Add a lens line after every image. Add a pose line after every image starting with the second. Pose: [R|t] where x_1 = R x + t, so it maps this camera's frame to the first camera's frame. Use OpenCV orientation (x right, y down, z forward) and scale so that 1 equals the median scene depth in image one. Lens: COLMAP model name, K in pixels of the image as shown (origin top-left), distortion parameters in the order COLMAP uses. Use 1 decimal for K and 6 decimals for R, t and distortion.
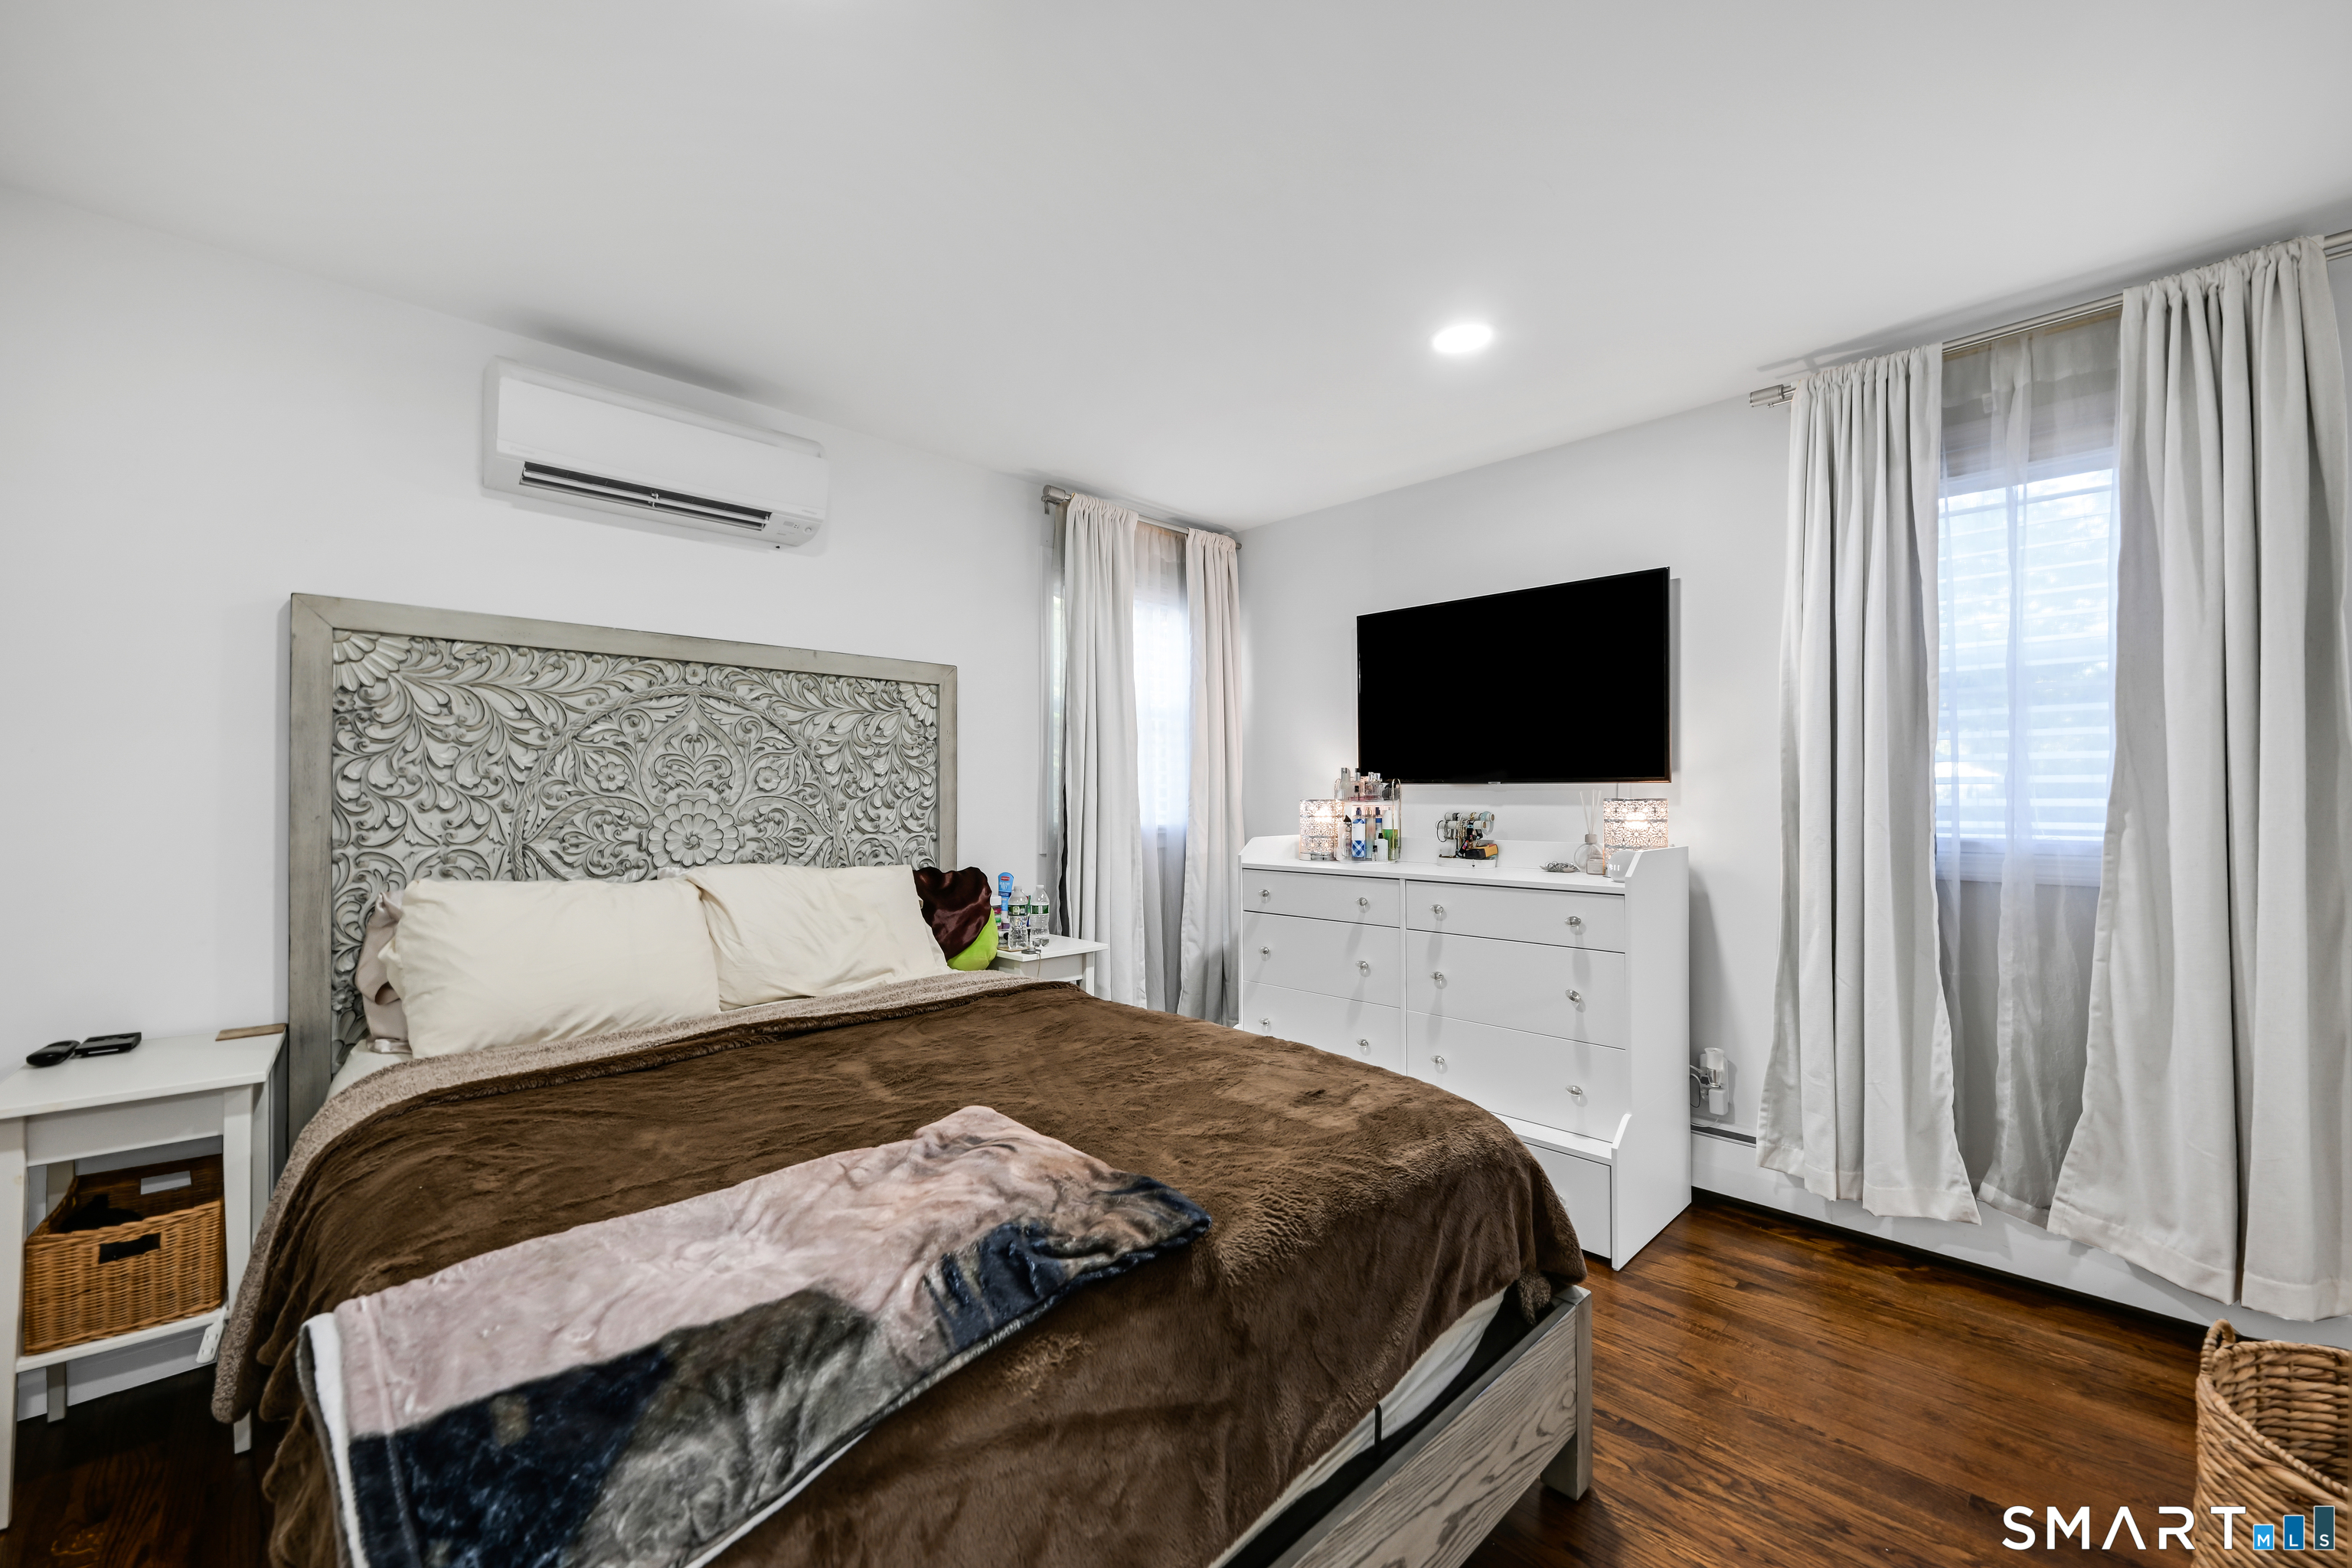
lens RADIAL K [[964.9, 0, 1176.0], [0, 964.9, 784.0], [0, 0, 1]] dist [0.000657, 0.000047]
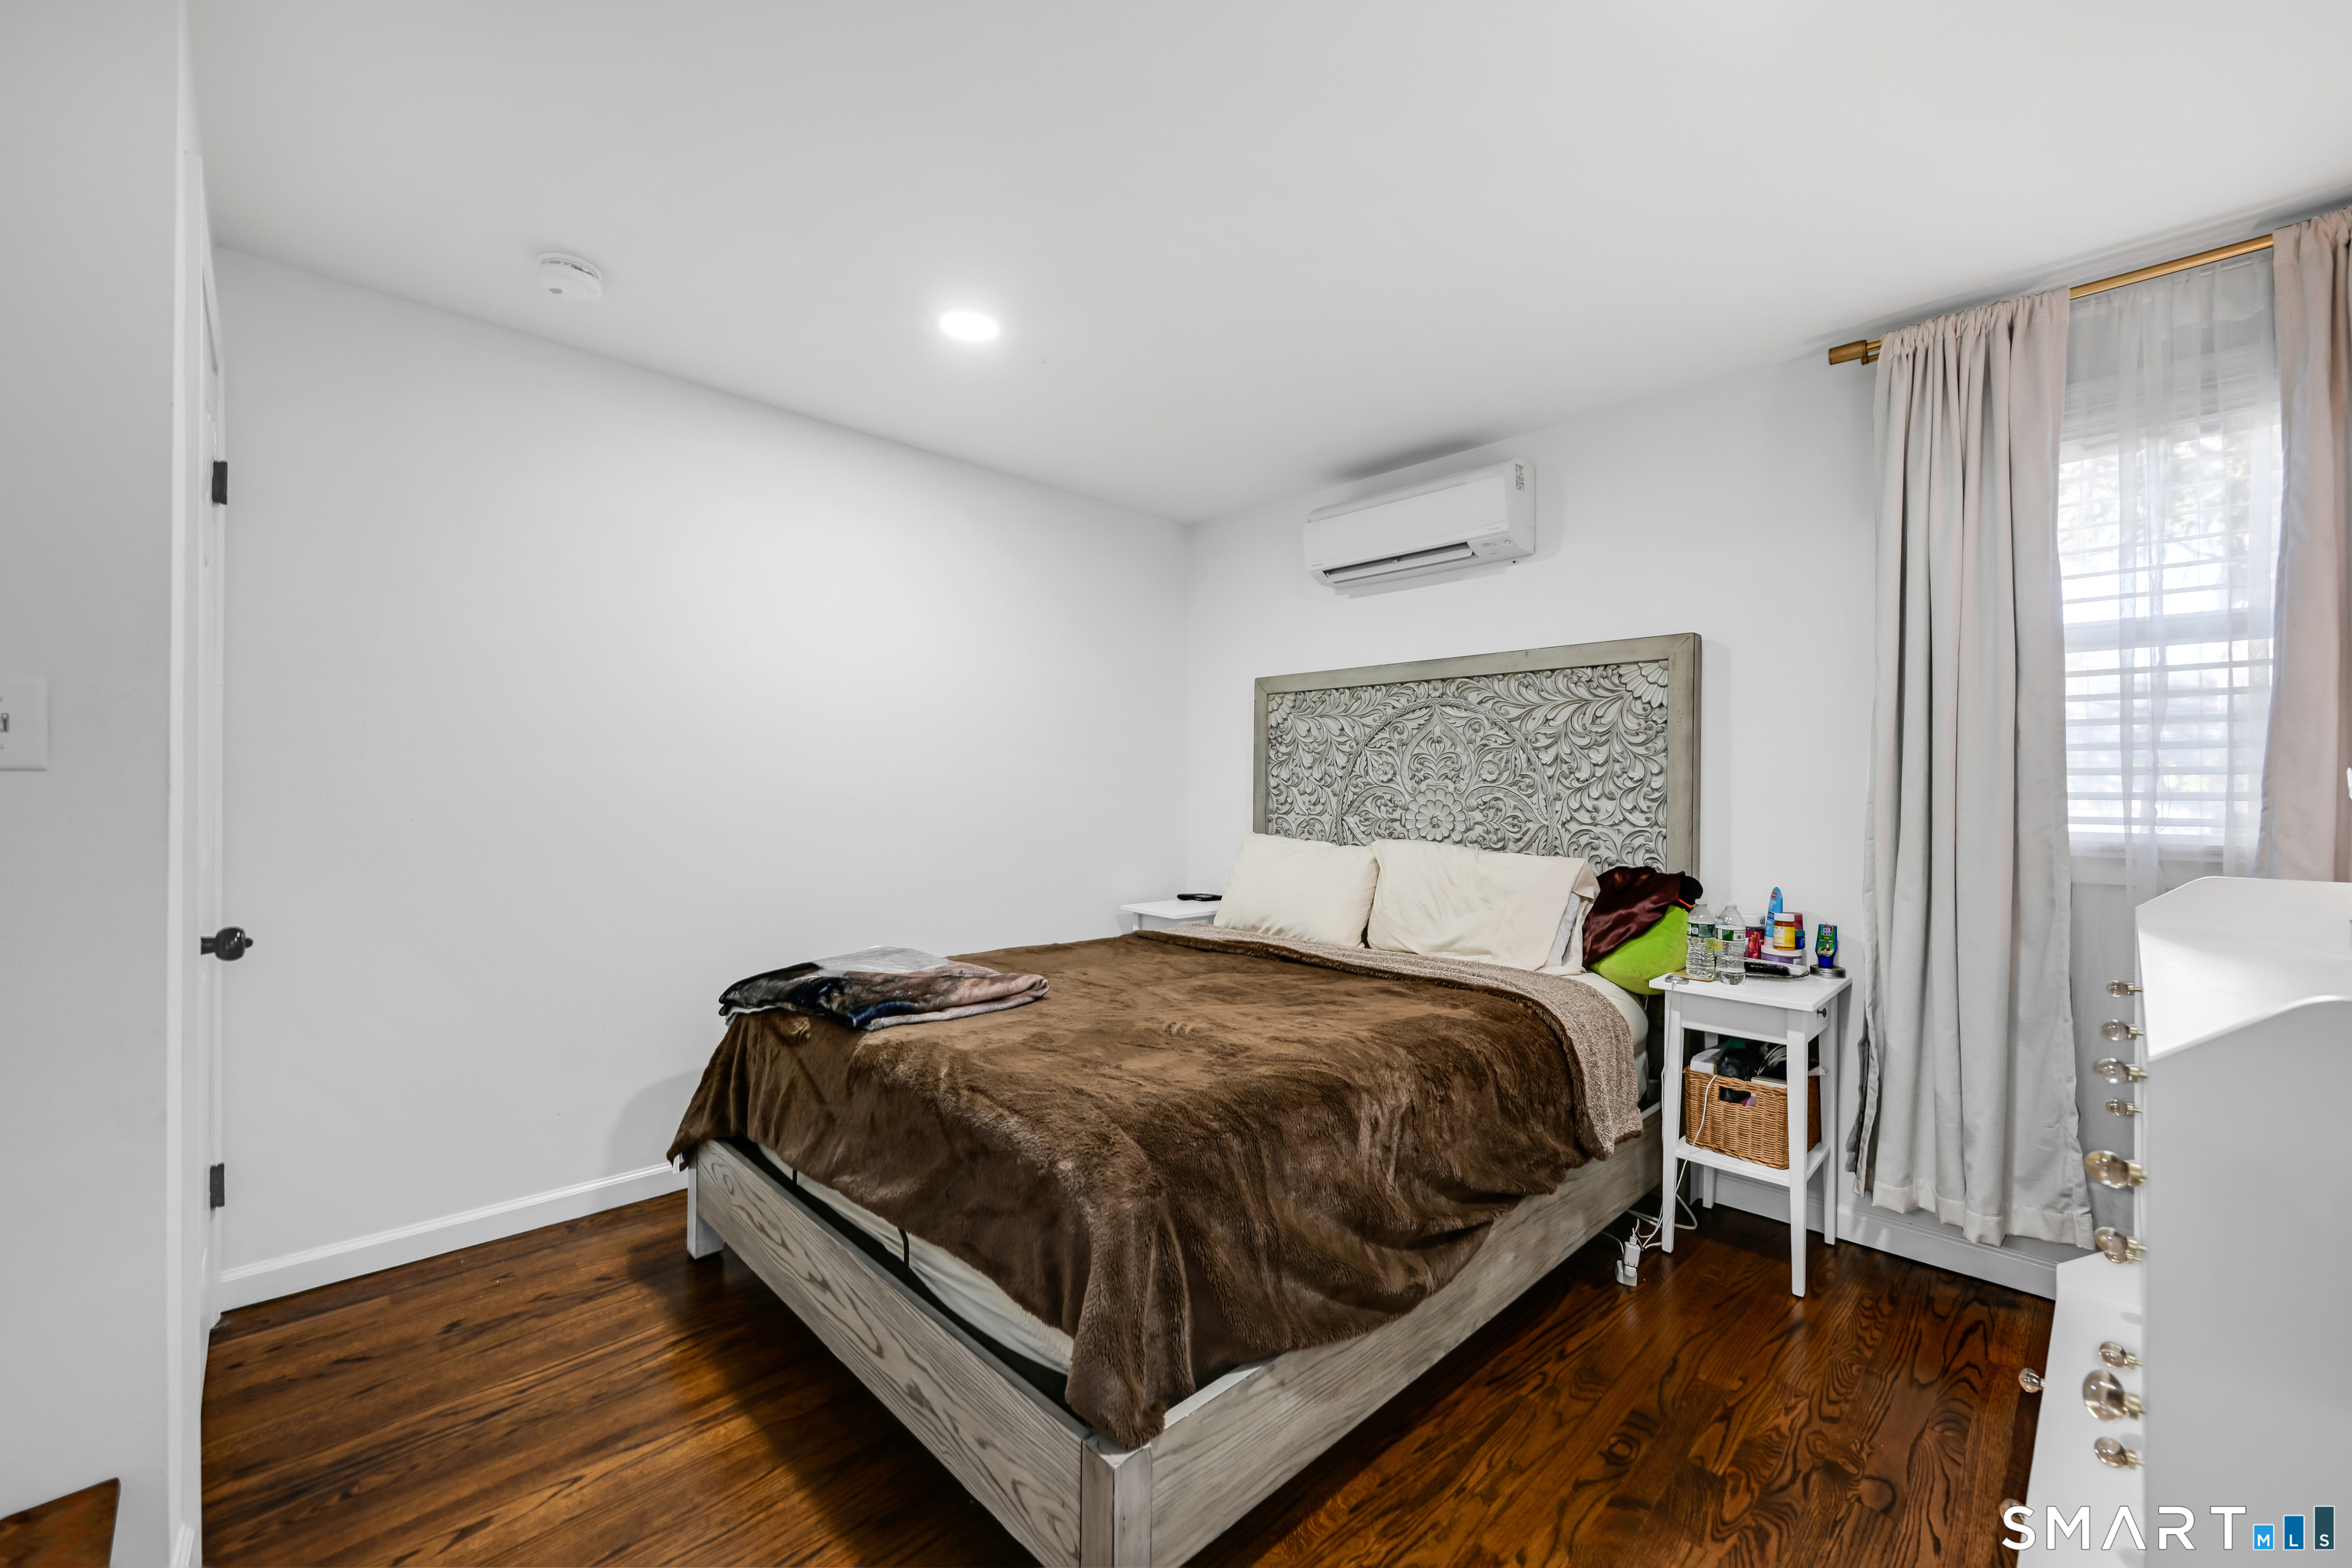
lens RADIAL K [[964.9, 0, 1176.0], [0, 964.9, 784.0], [0, 0, 1]] dist [0.000657, 0.000047]
pose [[-0.032033, -0.004310, -0.999478, 0.762944], [0.006437, 0.999969, -0.004519, 0.013115], [0.999466, -0.006579, -0.032004, 0.699182]]
